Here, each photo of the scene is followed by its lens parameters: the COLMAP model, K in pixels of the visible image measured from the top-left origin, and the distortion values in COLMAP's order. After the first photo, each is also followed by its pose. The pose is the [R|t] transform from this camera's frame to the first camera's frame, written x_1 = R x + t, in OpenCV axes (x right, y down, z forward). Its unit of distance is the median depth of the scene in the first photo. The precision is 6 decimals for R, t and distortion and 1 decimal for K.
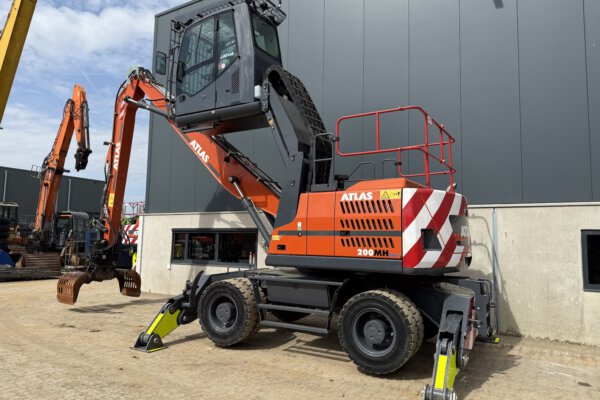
lens RADIAL K [[415.8, 0, 300.0], [0, 415.8, 200.0], [0, 0, 1]] dist [0.070883, -0.071995]
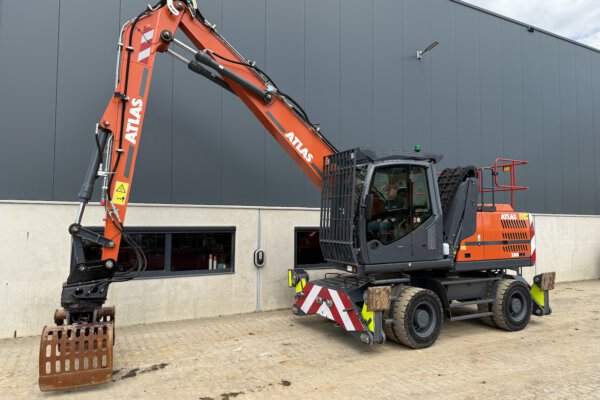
lens RADIAL K [[437.7, 0, 268.6], [0, 437.7, 198.9], [0, 0, 1]] dist [0.090215, -0.164722]
pose [[0.515096, 0.025519, 0.856752, -1.488790], [-0.075575, 0.997016, 0.015740, -0.029477], [-0.853794, -0.072857, 0.515488, 0.846726]]
